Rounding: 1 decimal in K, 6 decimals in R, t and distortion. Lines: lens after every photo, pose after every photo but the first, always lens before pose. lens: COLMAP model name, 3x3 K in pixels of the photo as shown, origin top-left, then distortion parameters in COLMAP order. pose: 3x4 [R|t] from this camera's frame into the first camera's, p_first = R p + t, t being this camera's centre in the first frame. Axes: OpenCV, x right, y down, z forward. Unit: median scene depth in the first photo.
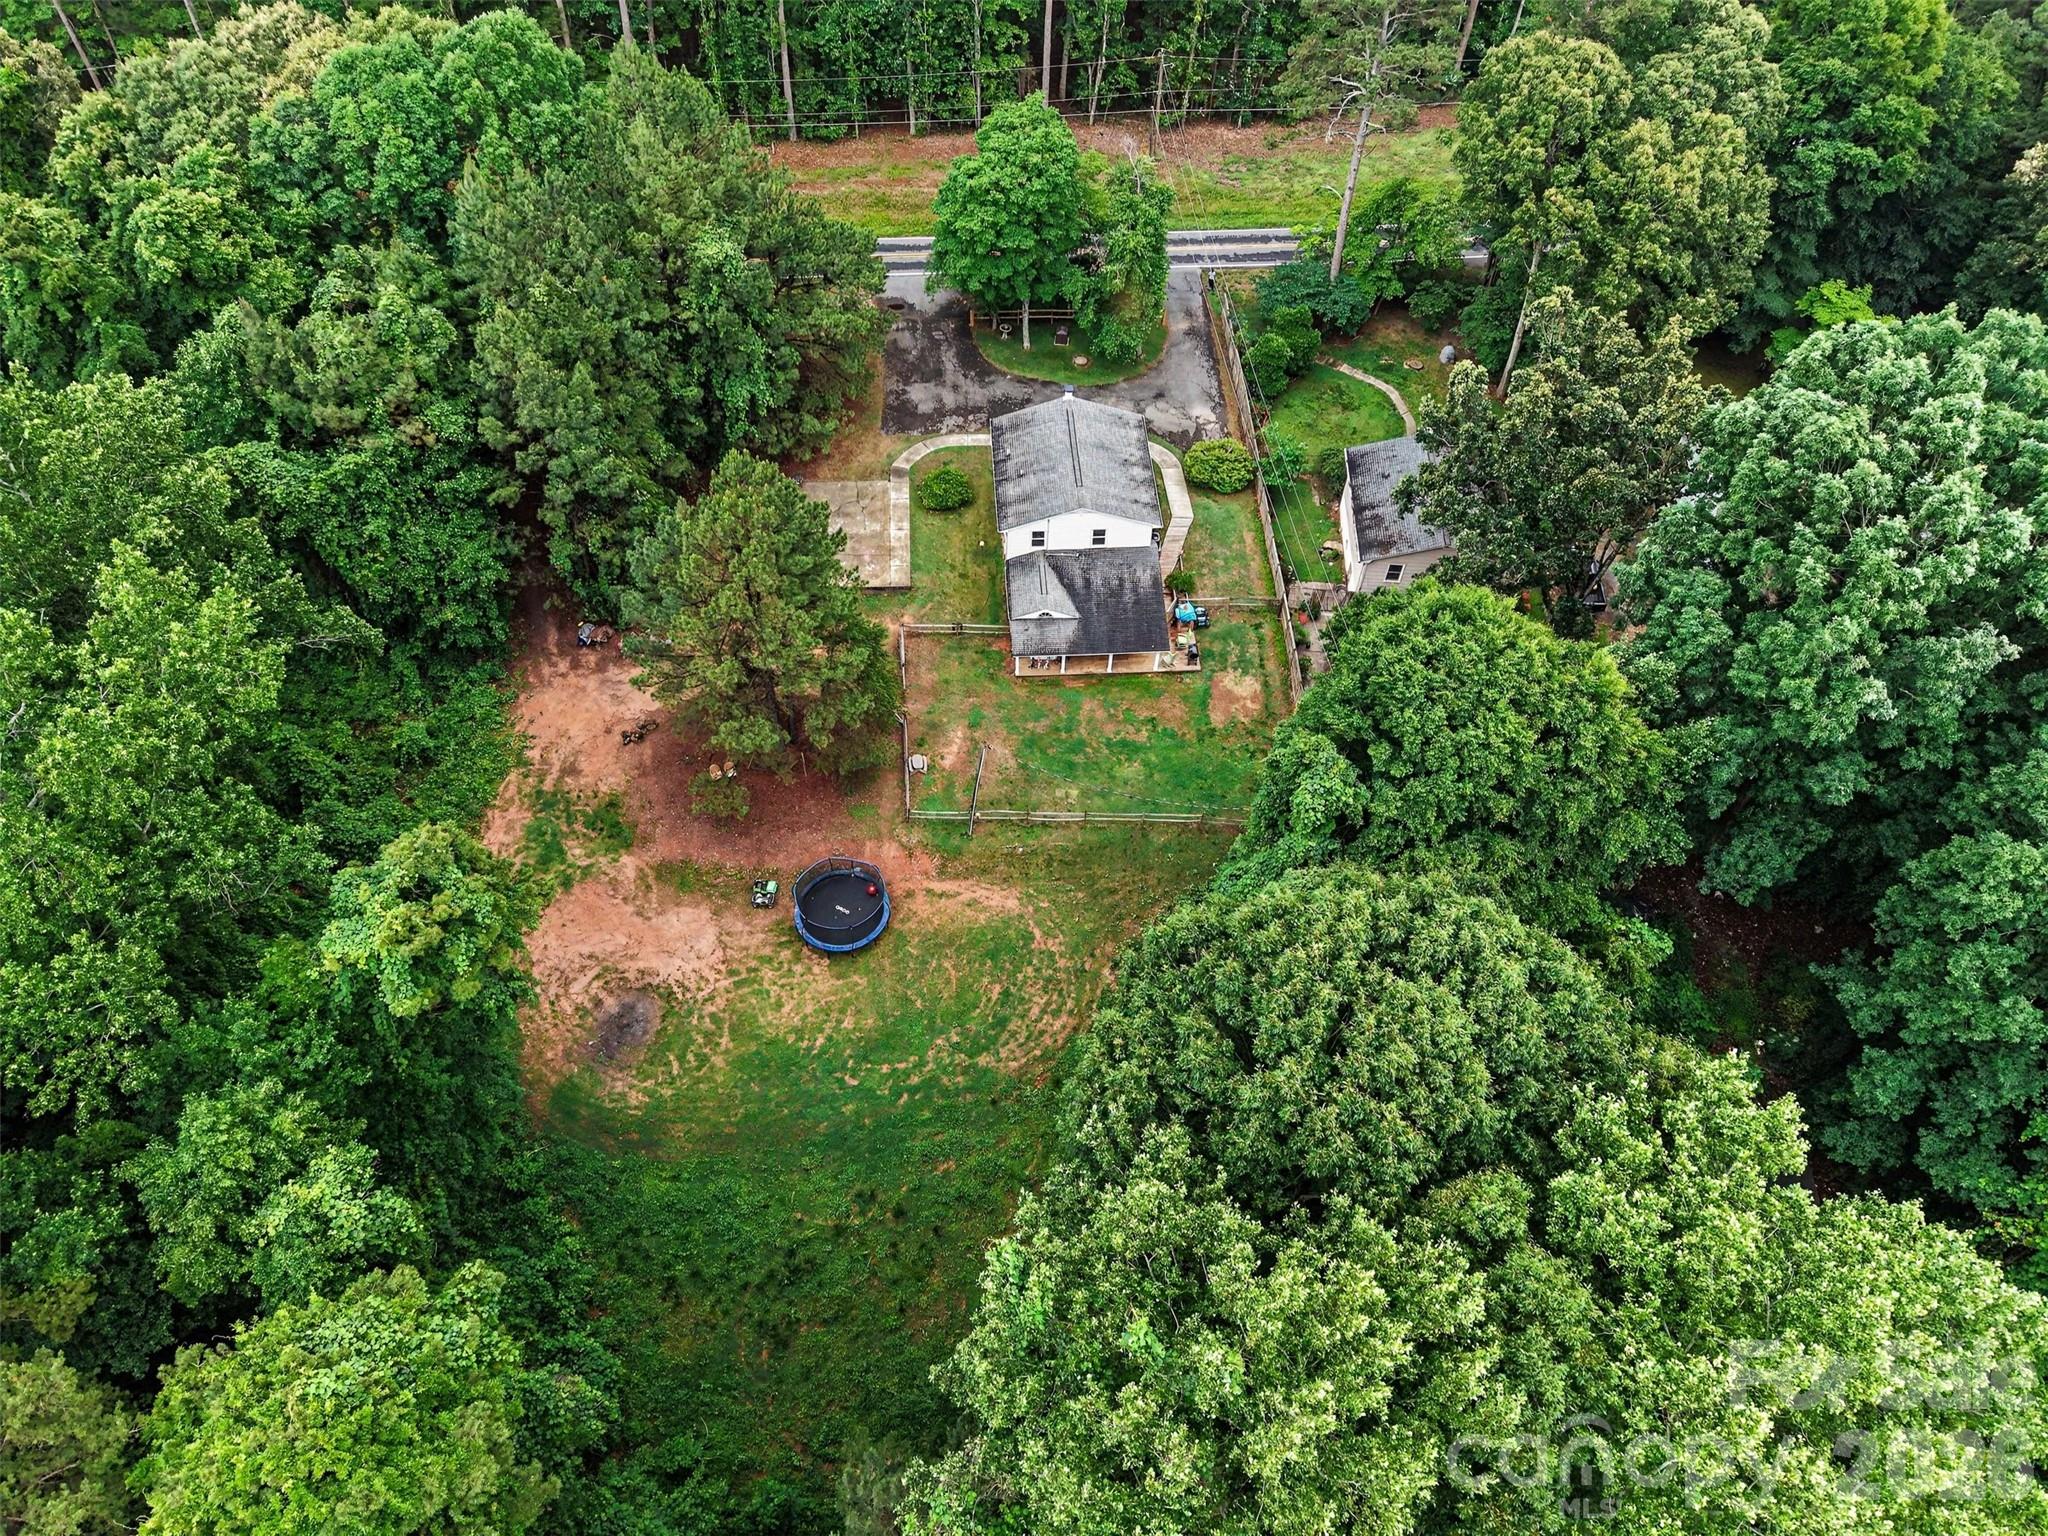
lens RADIAL K [[1380.8, 0, 1031.1], [0, 1380.8, 788.7], [0, 0, 1]] dist [0.006911, -0.019457]
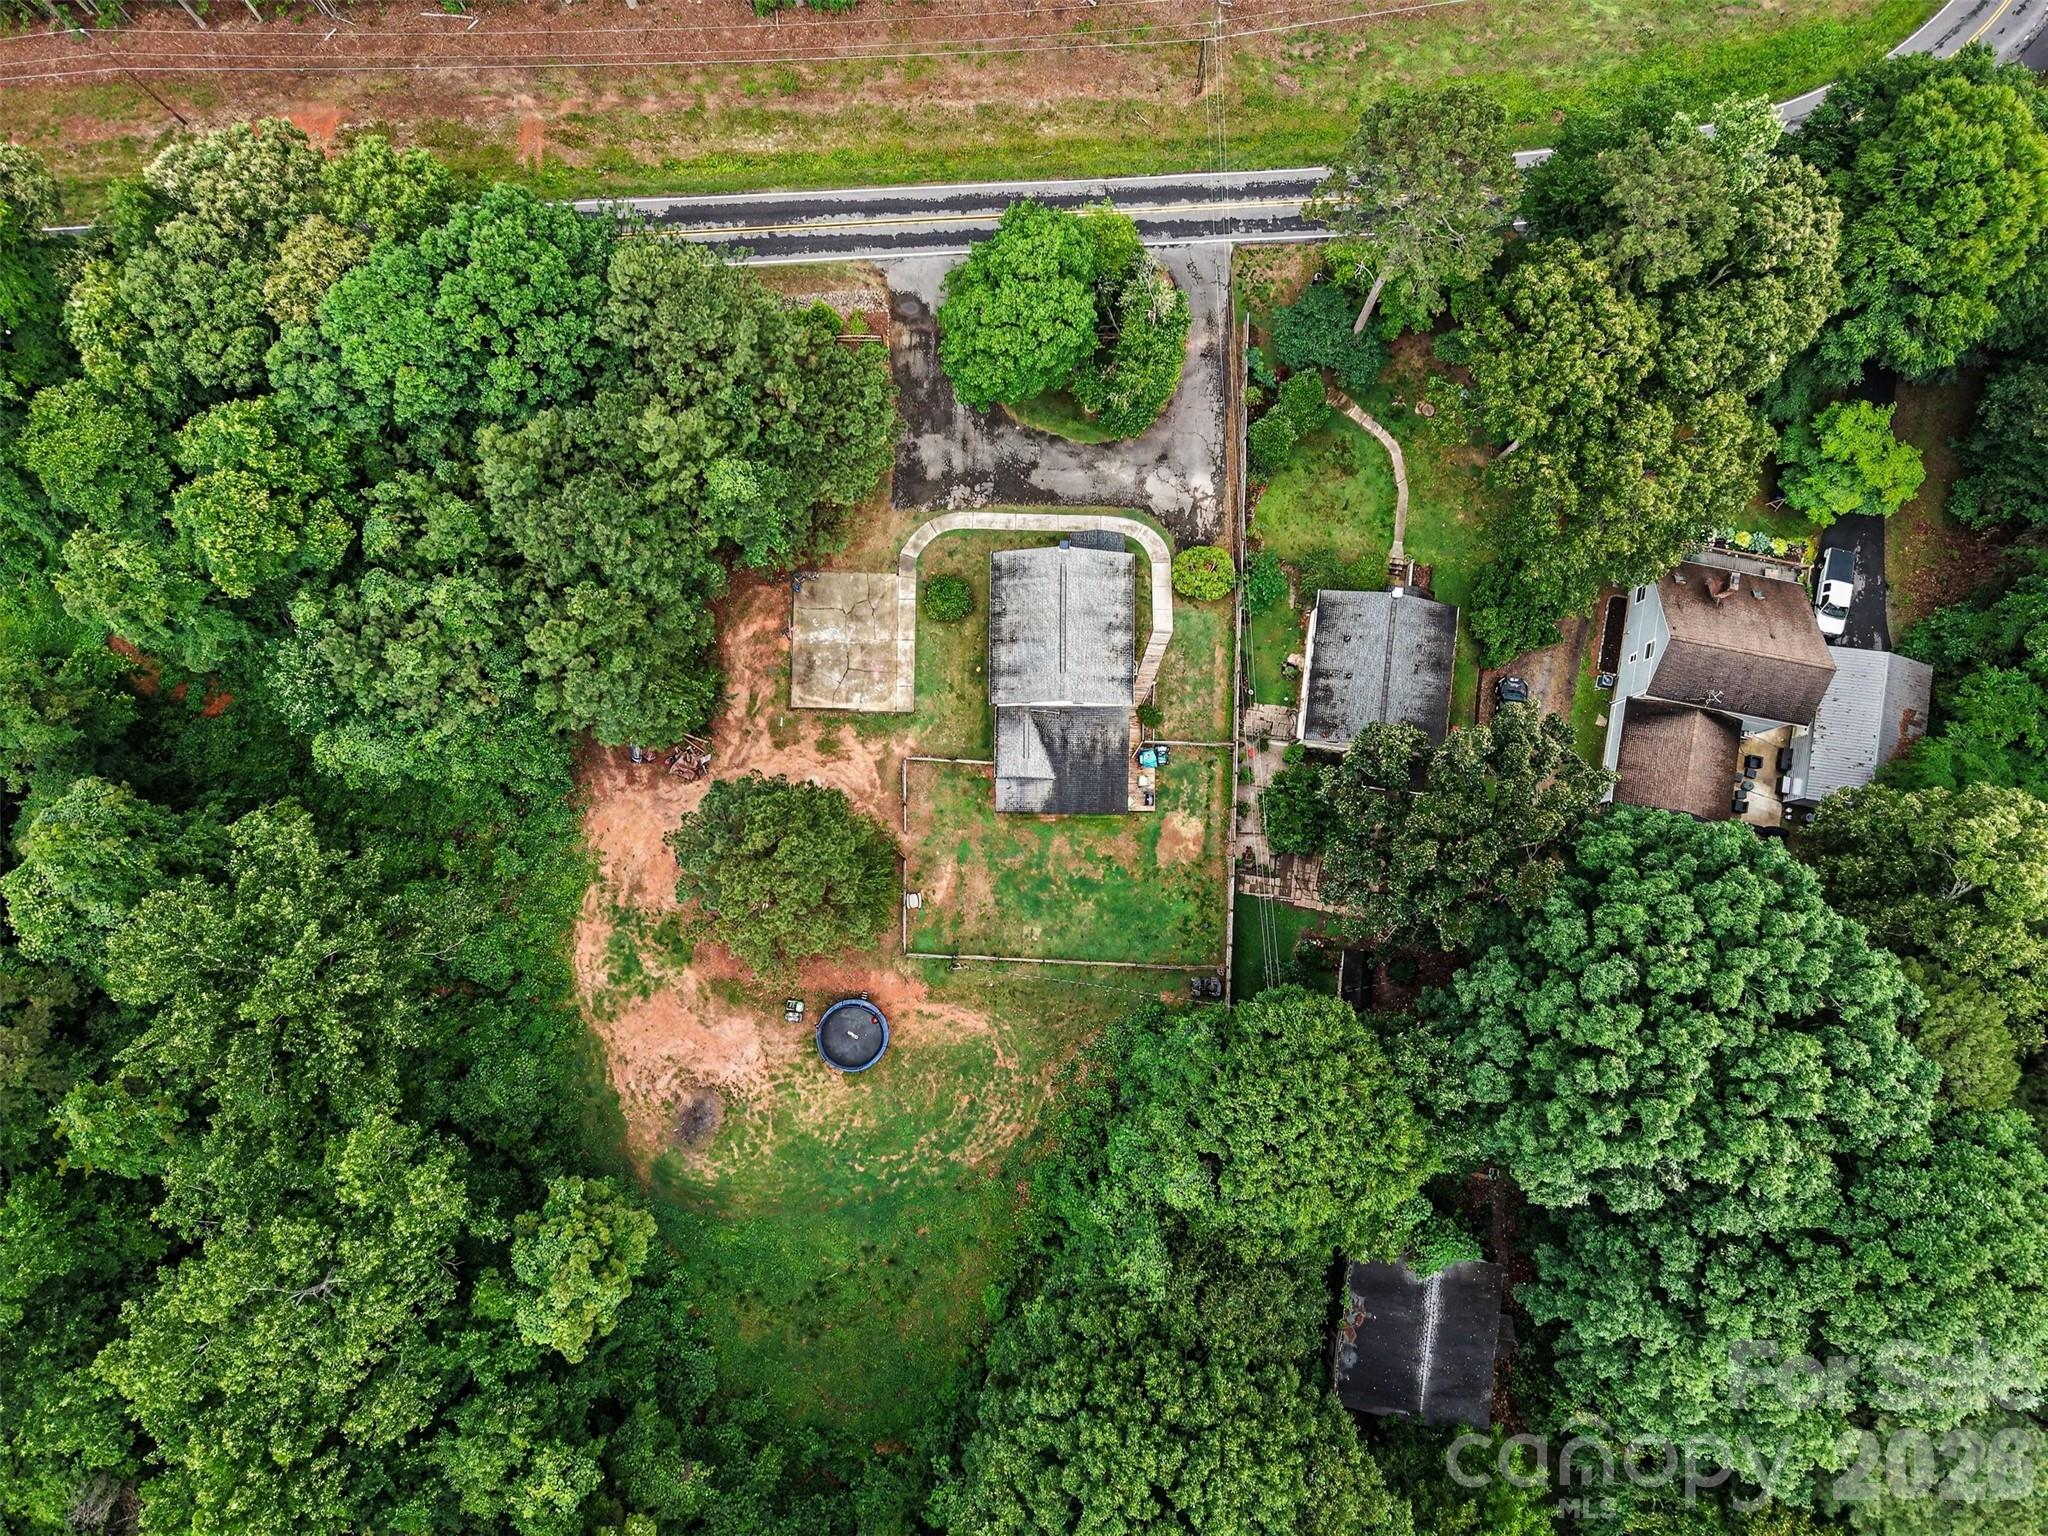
lens RADIAL K [[1380.8, 0, 1034.8], [0, 1380.8, 774.6], [0, 0, 1]] dist [0.006911, -0.019457]
pose [[0.997467, 0.070507, -0.009412, 0.029136], [-0.055730, 0.856833, 0.512574, -0.724873], [0.044205, -0.510751, 0.858591, -0.007327]]
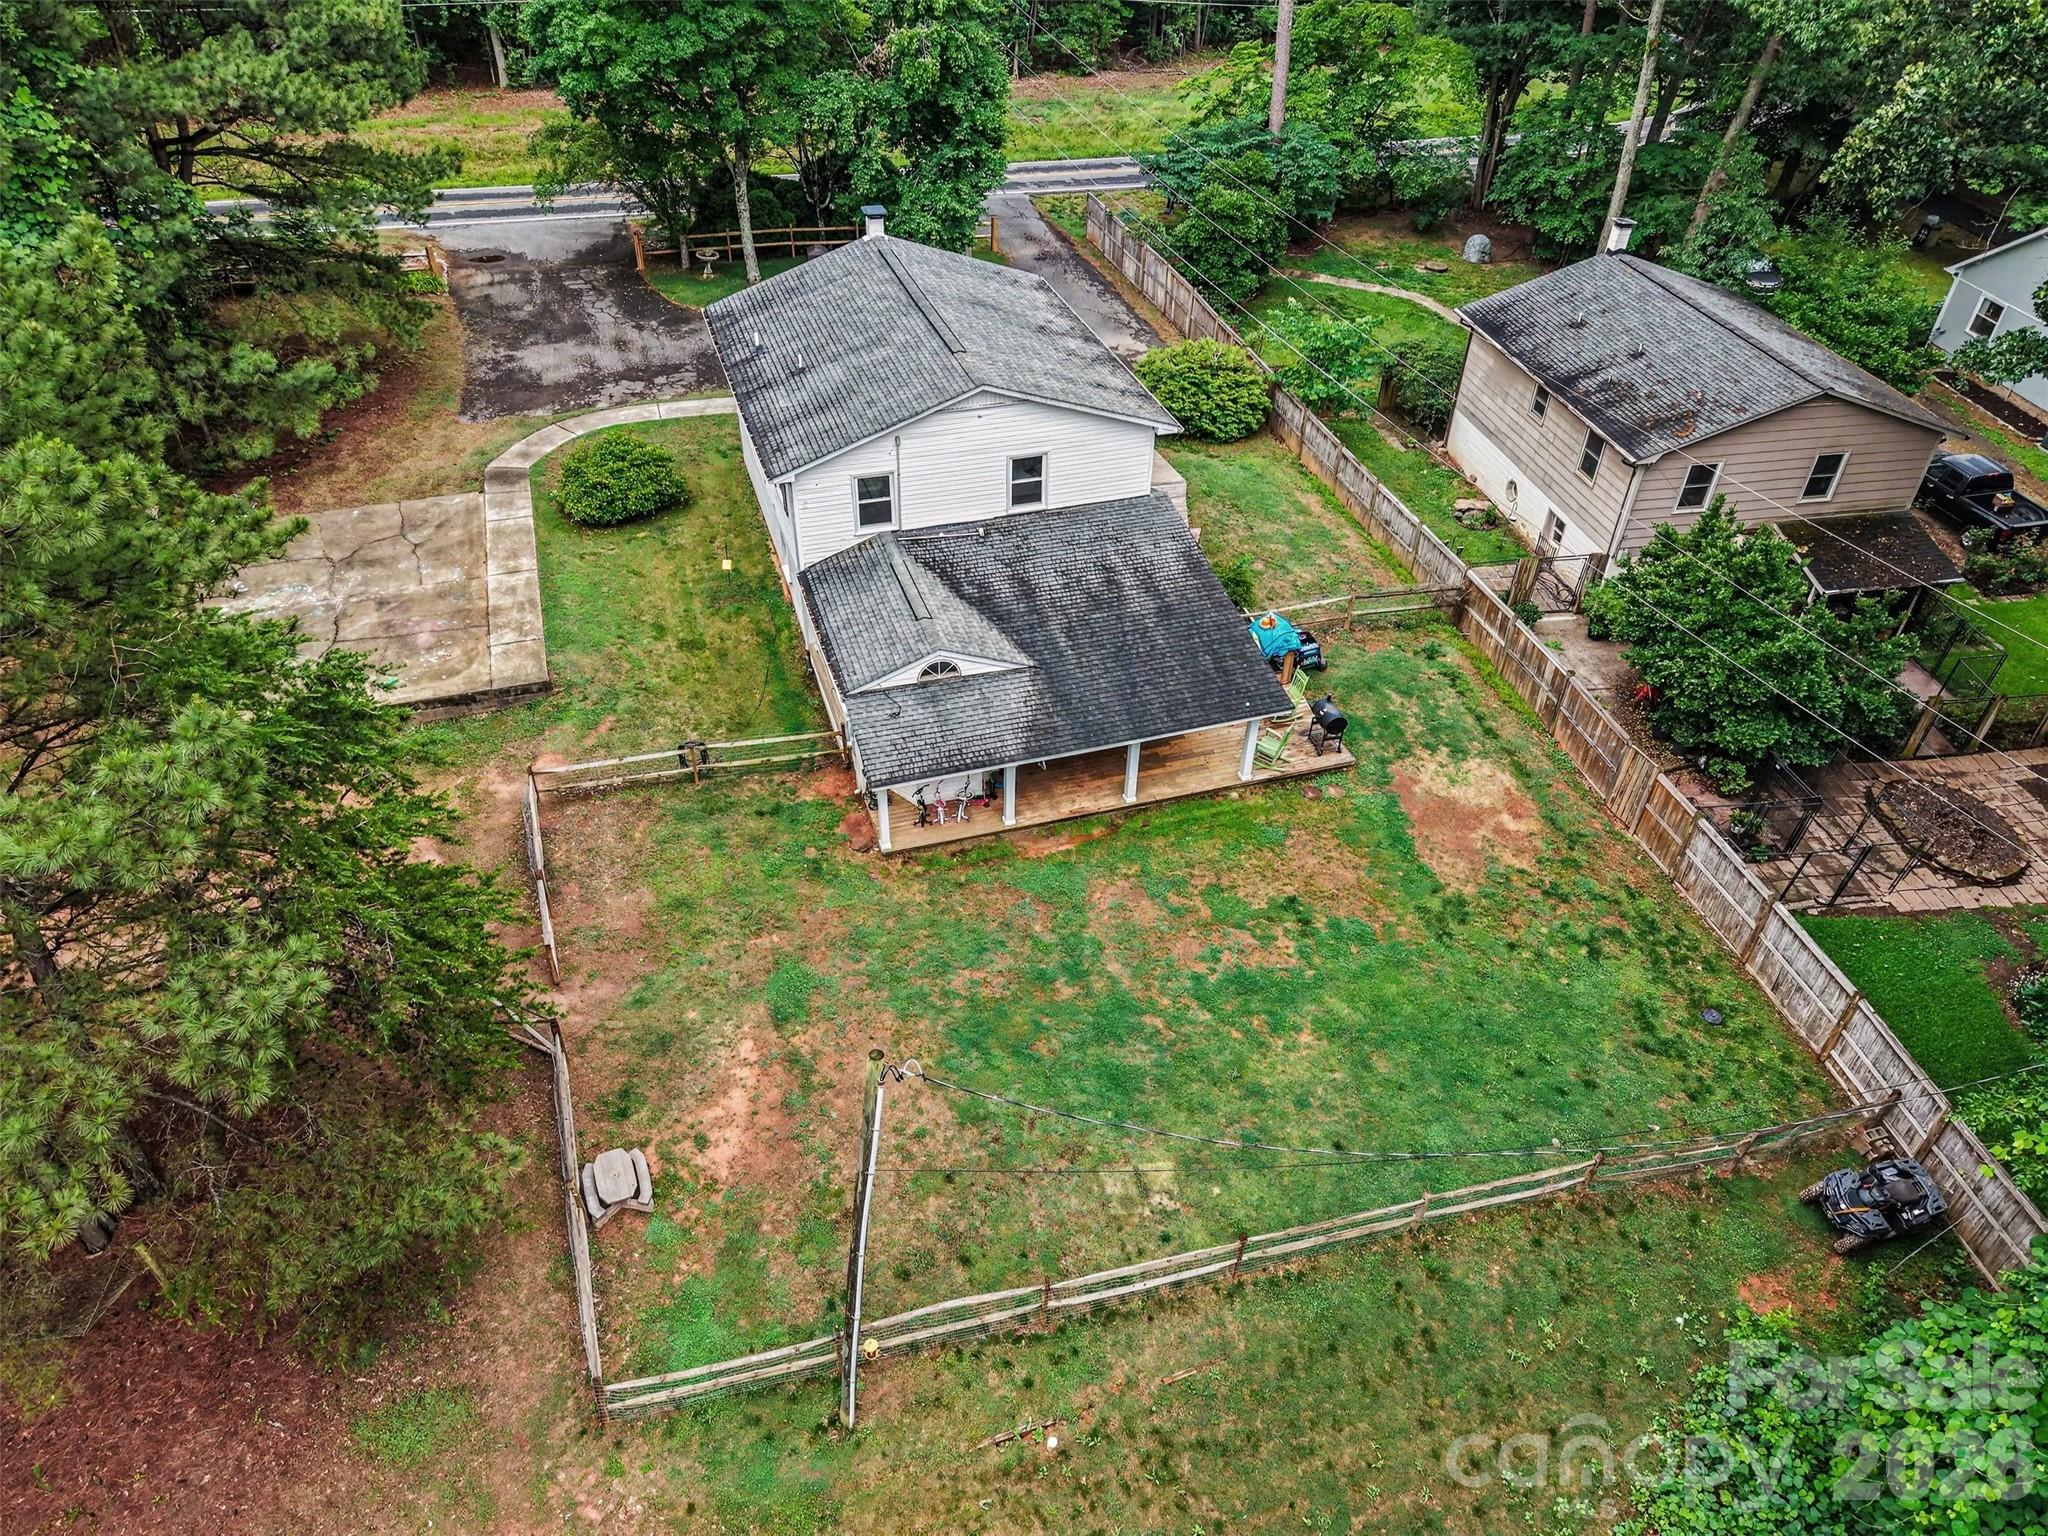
lens RADIAL K [[1380.8, 0, 1028.3], [0, 1380.8, 753.4], [0, 0, 1]] dist [0.006911, -0.019457]
pose [[0.968211, -0.154077, 0.197046, -0.040434], [0.196795, 0.955476, -0.219859, -0.022189], [-0.154397, 0.251648, 0.955424, 0.657132]]
